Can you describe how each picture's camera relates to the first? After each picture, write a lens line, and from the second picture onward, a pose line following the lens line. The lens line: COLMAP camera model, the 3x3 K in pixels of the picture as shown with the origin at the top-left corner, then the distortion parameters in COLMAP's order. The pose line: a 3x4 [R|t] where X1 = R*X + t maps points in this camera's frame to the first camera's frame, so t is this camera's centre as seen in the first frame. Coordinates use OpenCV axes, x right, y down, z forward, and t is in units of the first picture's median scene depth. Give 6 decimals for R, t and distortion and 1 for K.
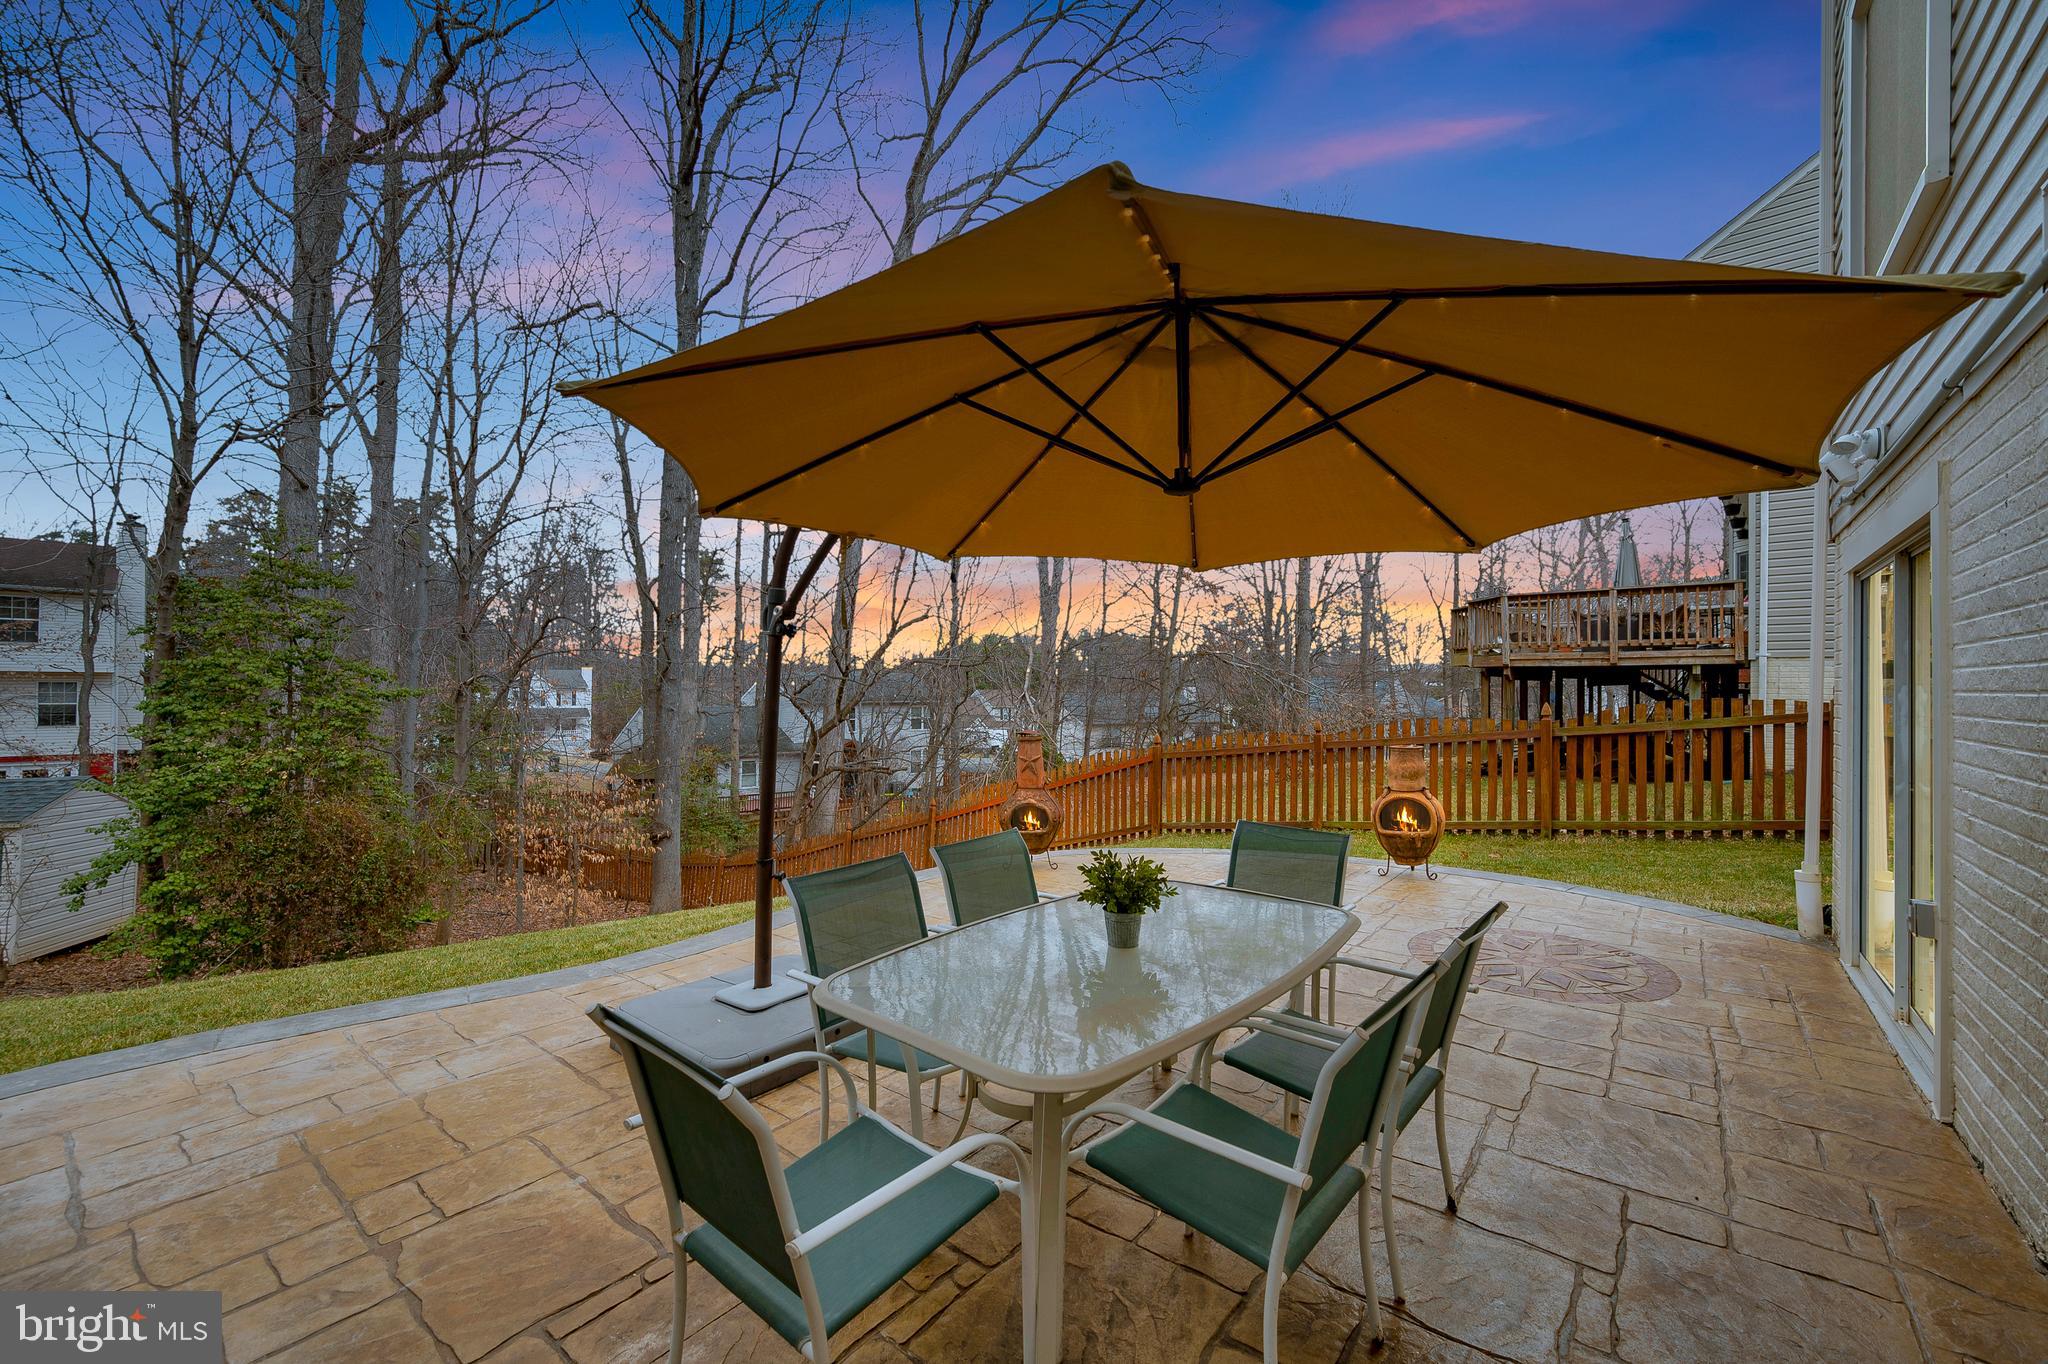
lens RADIAL K [[812.4, 0, 1031.1], [0, 812.4, 688.0], [0, 0, 1]] dist [-0.002584, -0.000002]
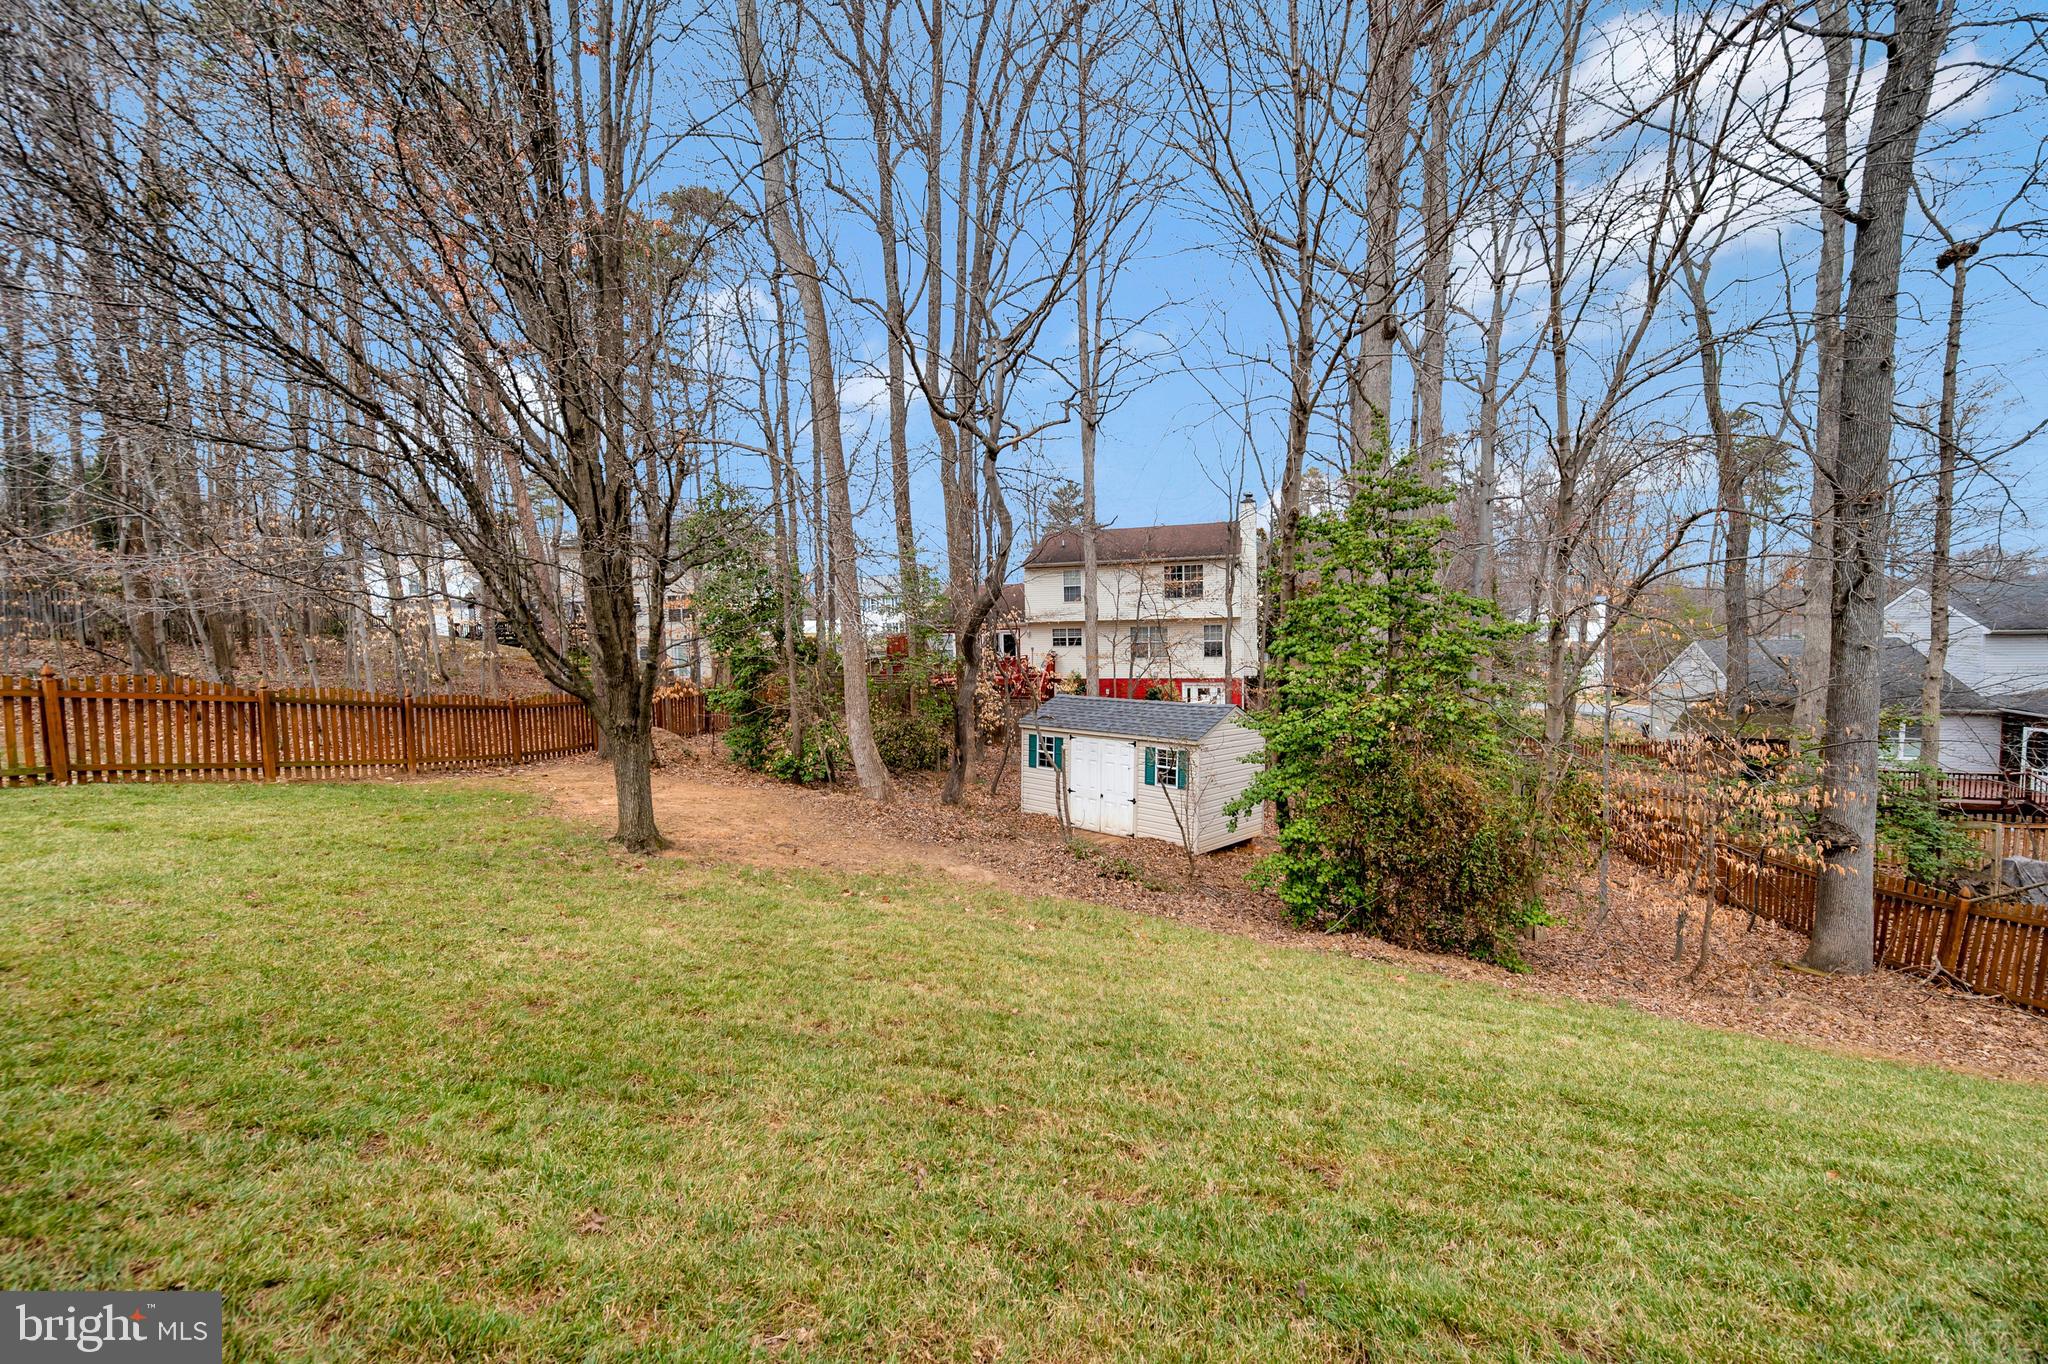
lens RADIAL K [[822.9, 0, 1025.9], [0, 822.9, 664.7], [0, 0, 1]] dist [0.001179, 0.000462]
pose [[0.454221, 0.018581, -0.890695, -0.305127], [0.031087, 0.998843, 0.036691, -0.002952], [0.890346, -0.044355, 0.453118, 0.245591]]
